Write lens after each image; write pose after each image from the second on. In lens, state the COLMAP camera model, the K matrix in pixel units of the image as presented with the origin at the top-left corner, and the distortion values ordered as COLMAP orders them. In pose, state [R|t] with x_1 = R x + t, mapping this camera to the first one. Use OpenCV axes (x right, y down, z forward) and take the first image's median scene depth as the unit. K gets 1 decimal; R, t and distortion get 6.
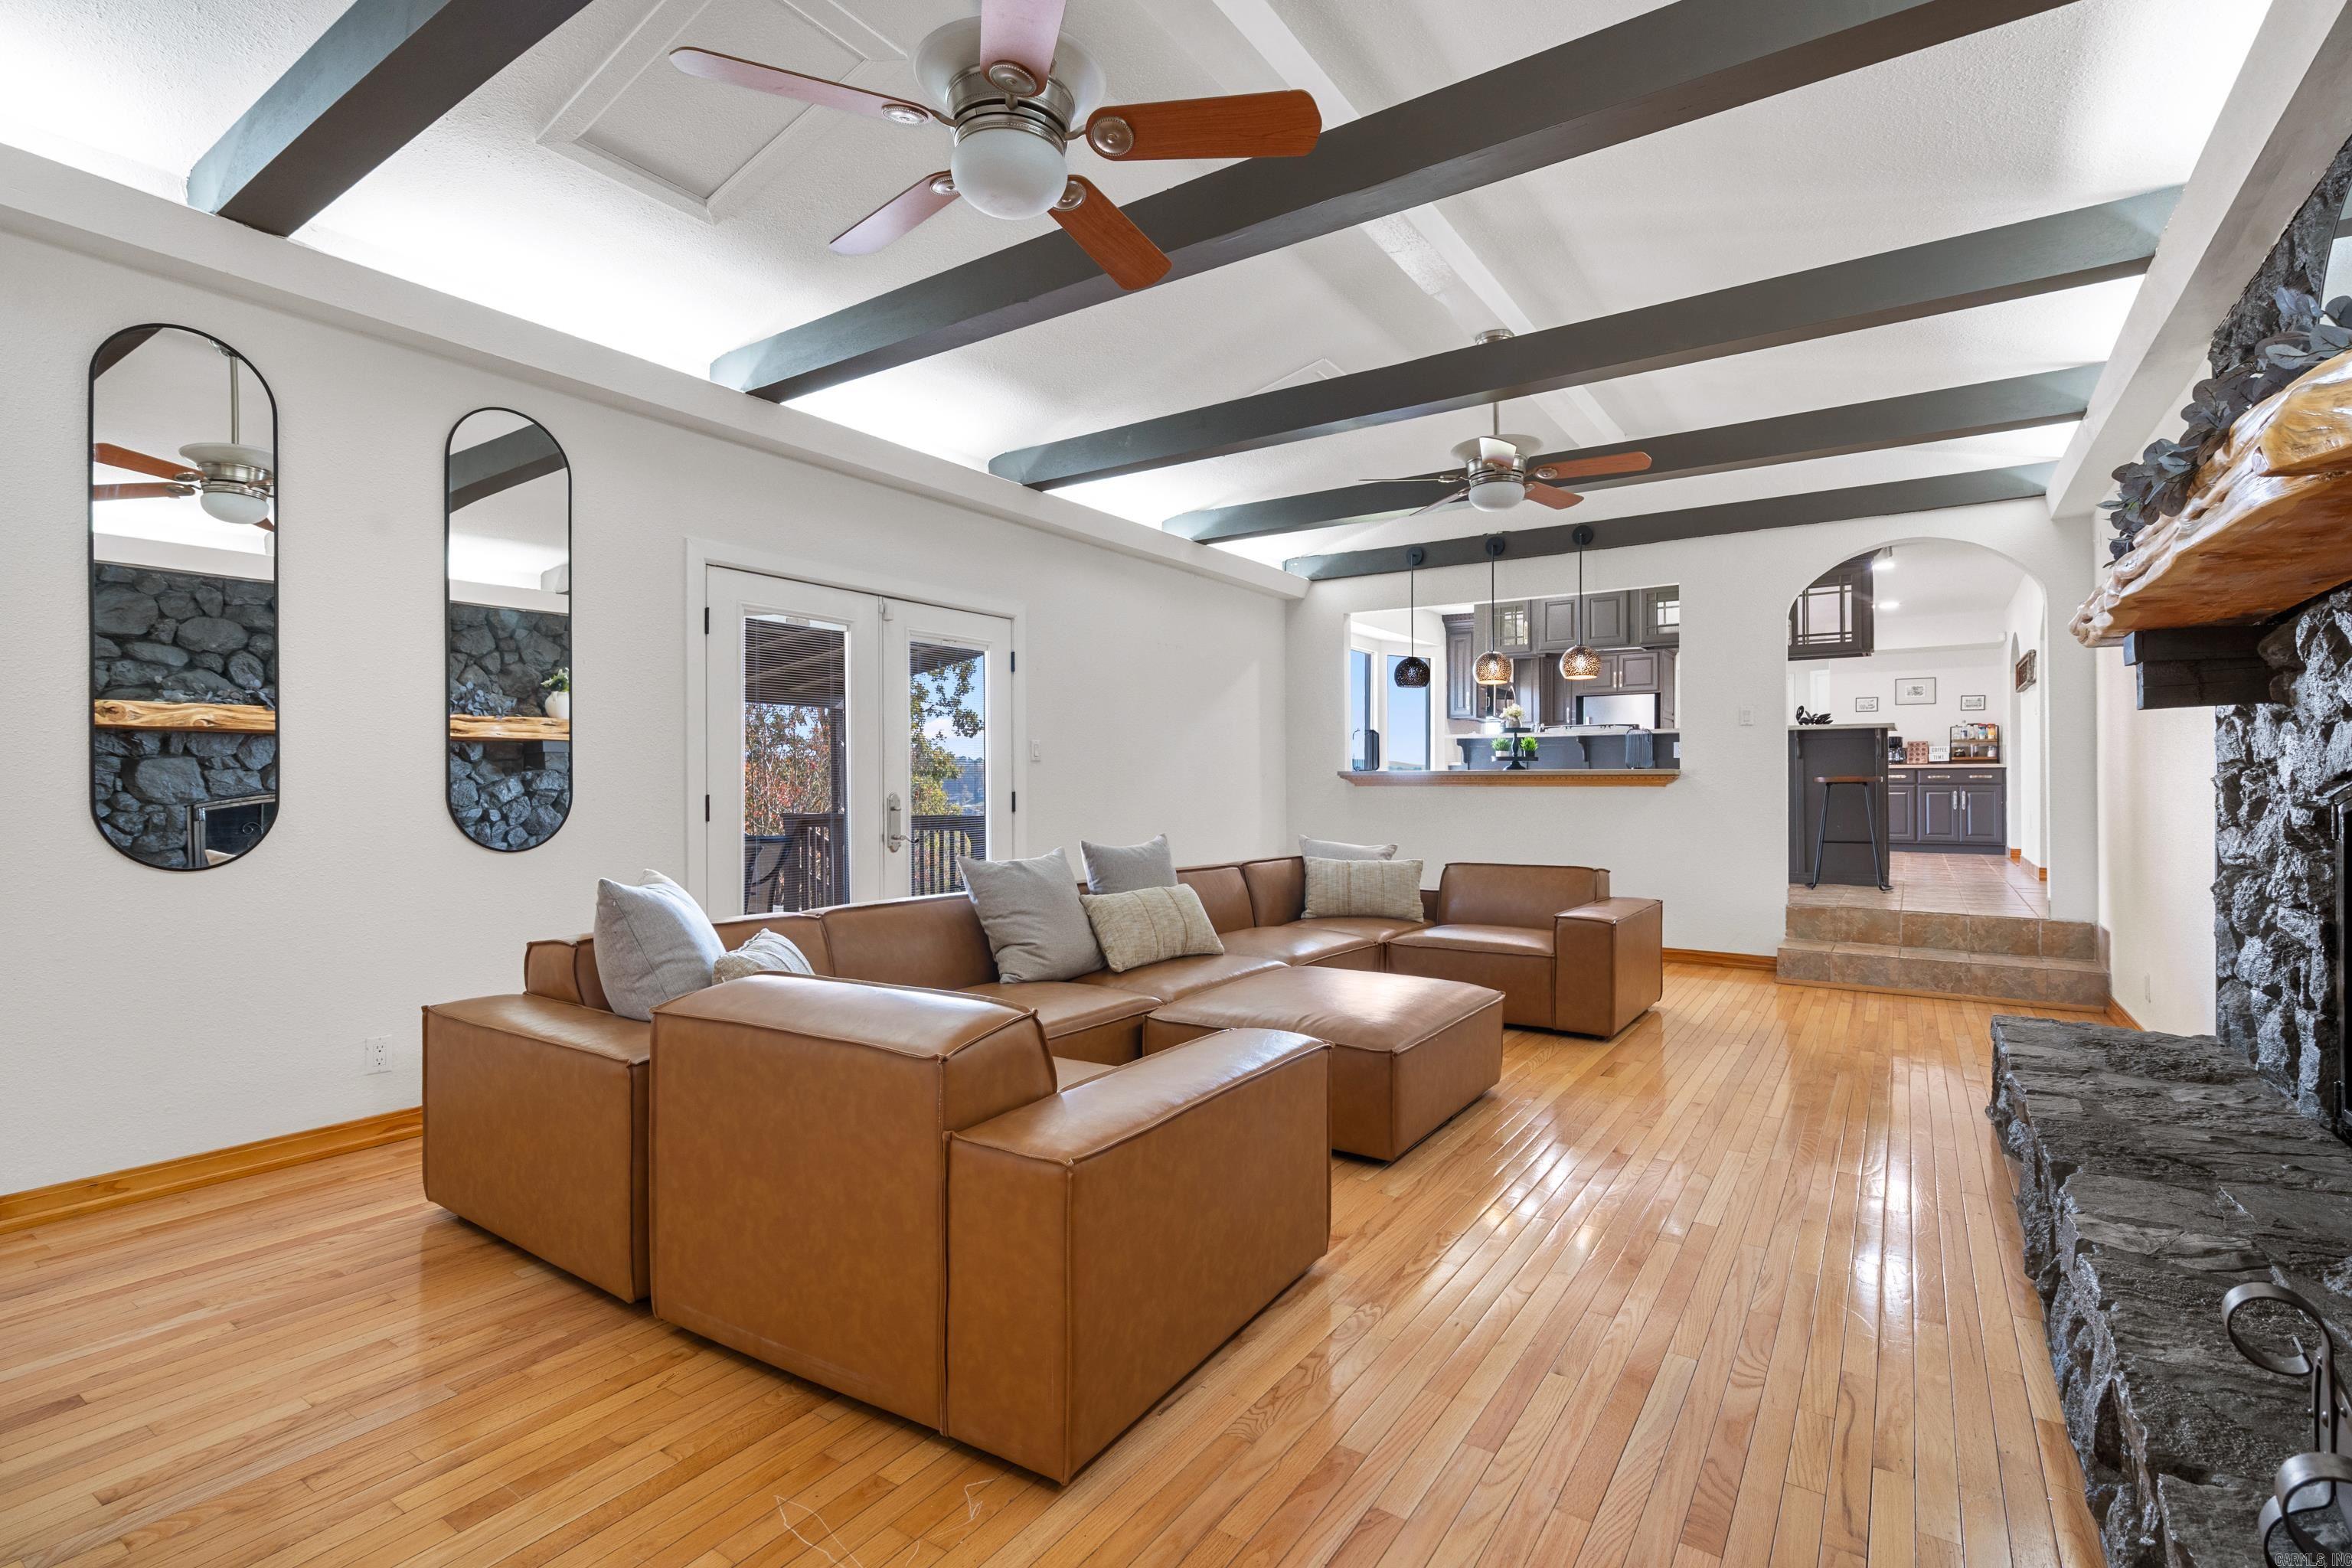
lens RADIAL K [[1090.2, 0, 1181.0], [0, 1090.2, 783.9], [0, 0, 1]] dist [-0.000372, 0.000546]
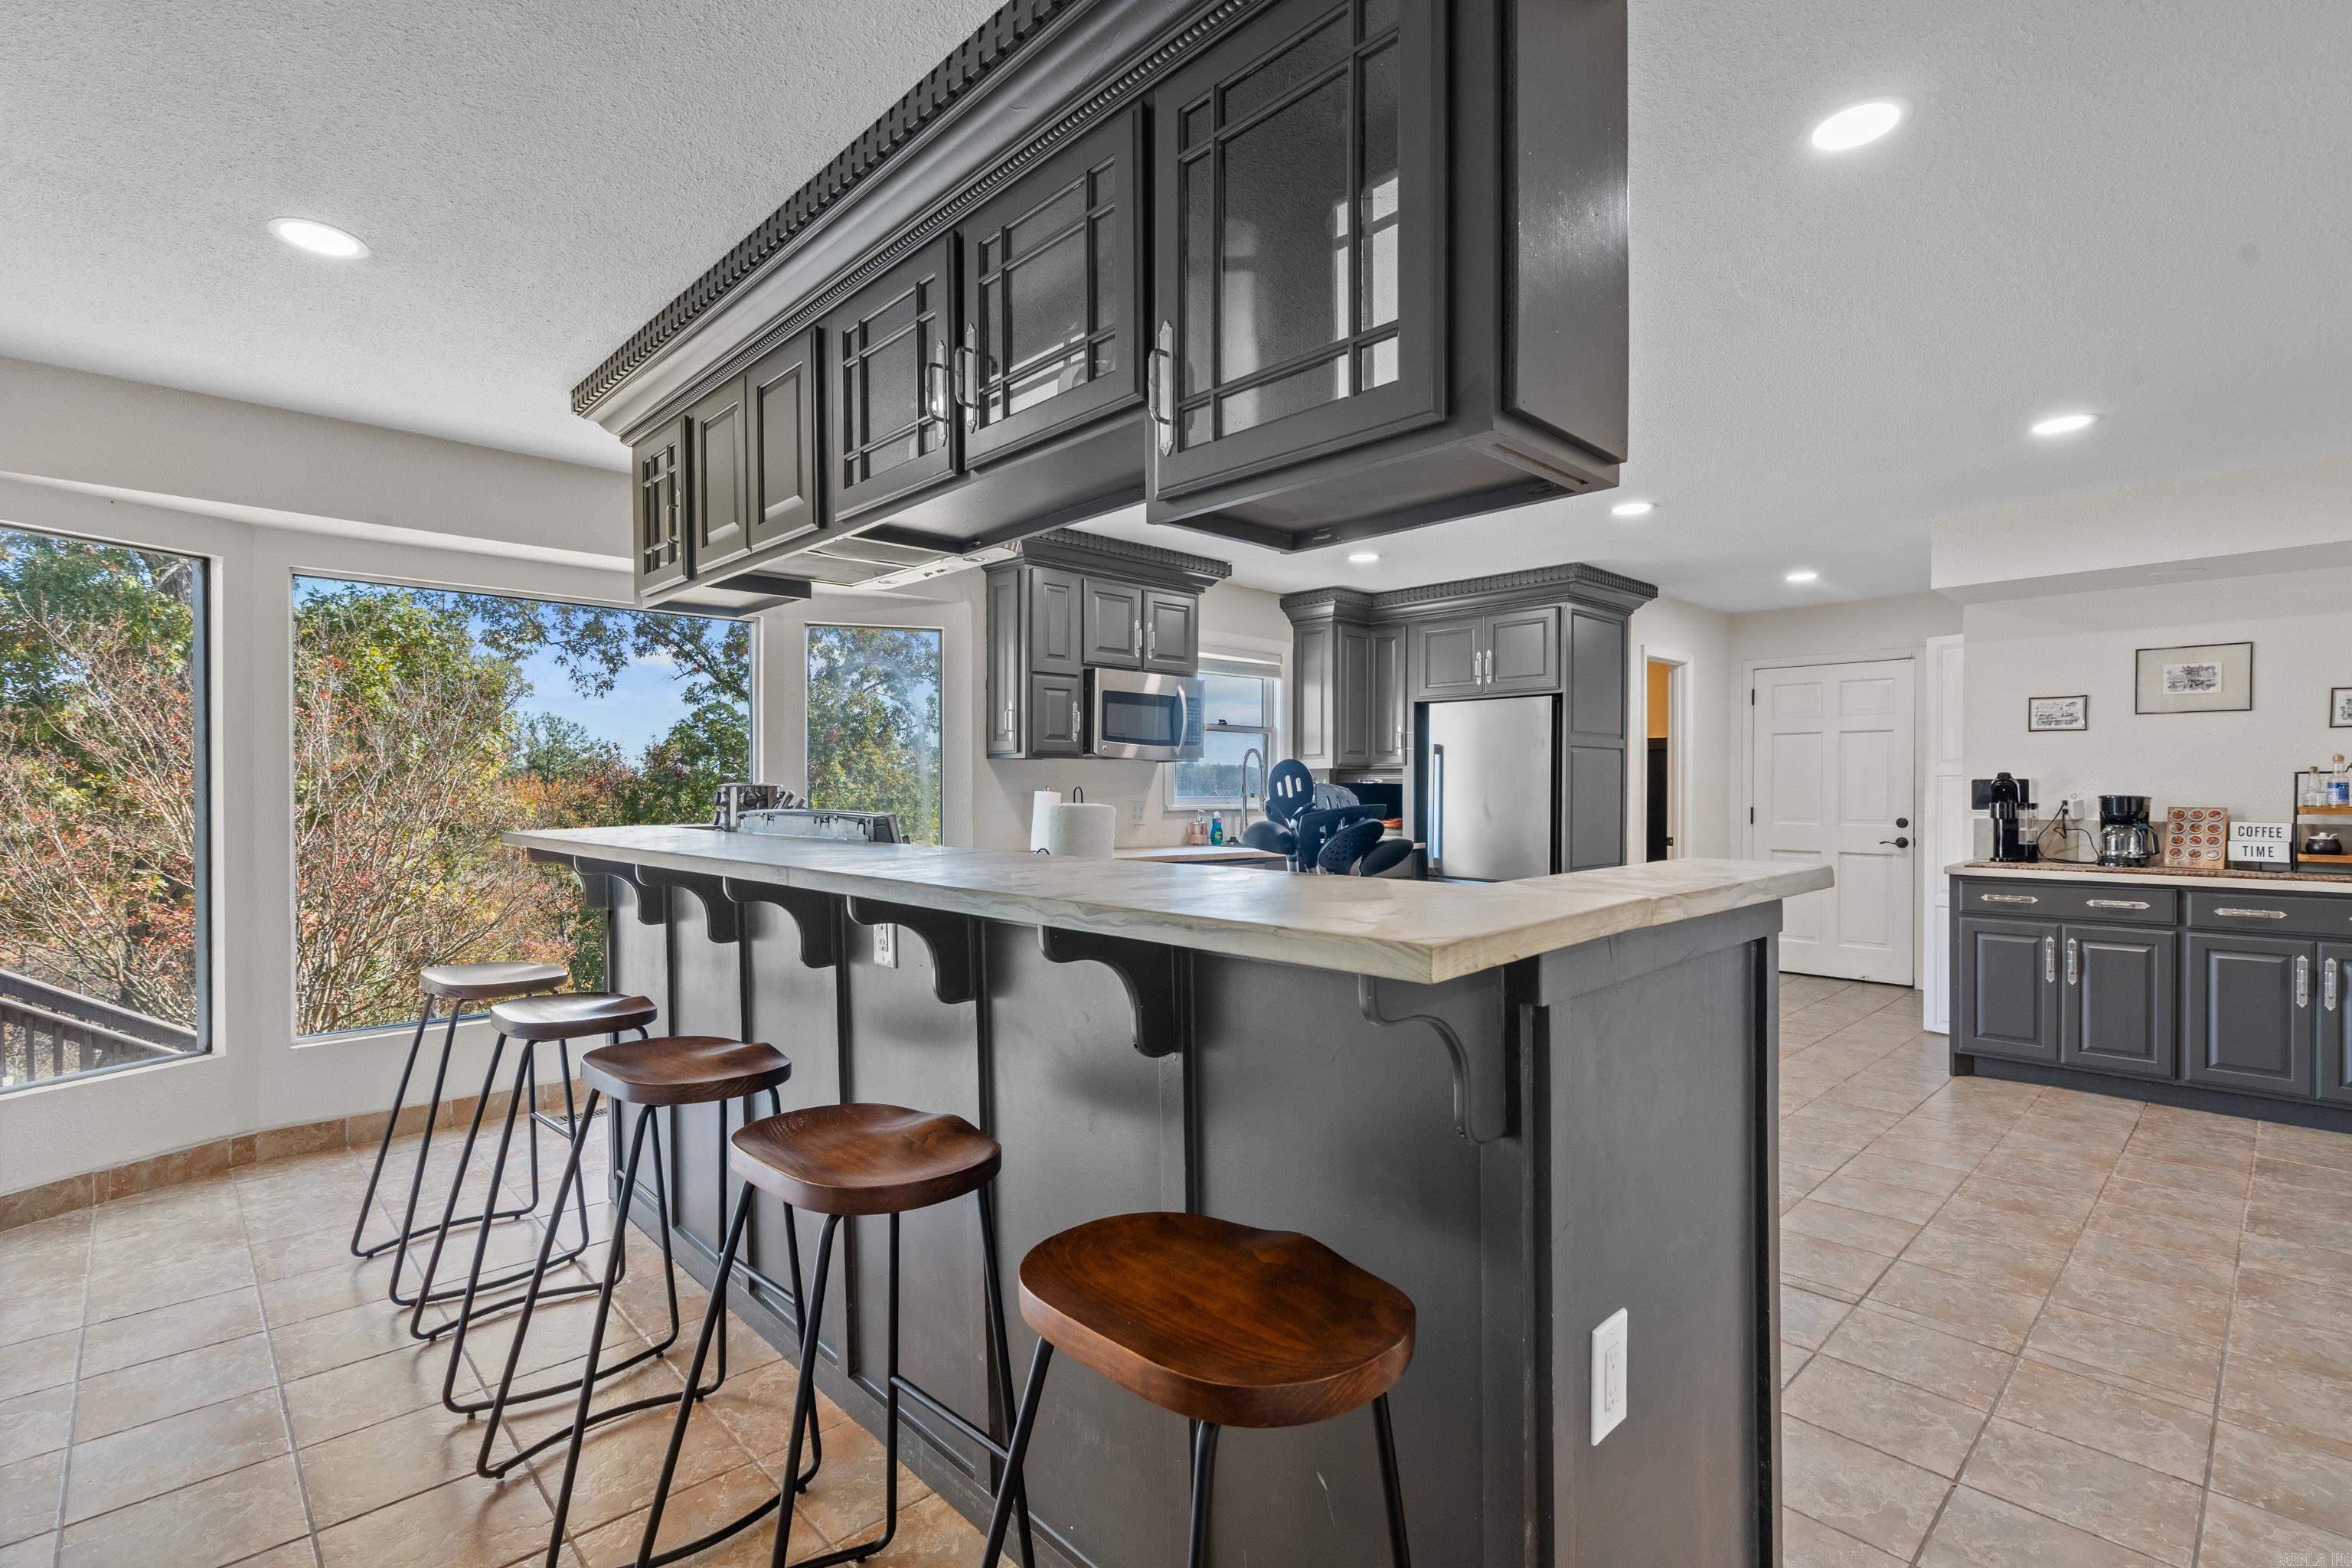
lens RADIAL K [[1076.2, 0, 1176.0], [0, 1076.2, 784.0], [0, 0, 1]] dist [0.001424, -0.000658]
pose [[0.974808, -0.000334, -0.223045, 0.981512], [0.000456, 1.000000, 0.000496, -0.115417], [0.223045, -0.000585, 0.974808, 1.313118]]
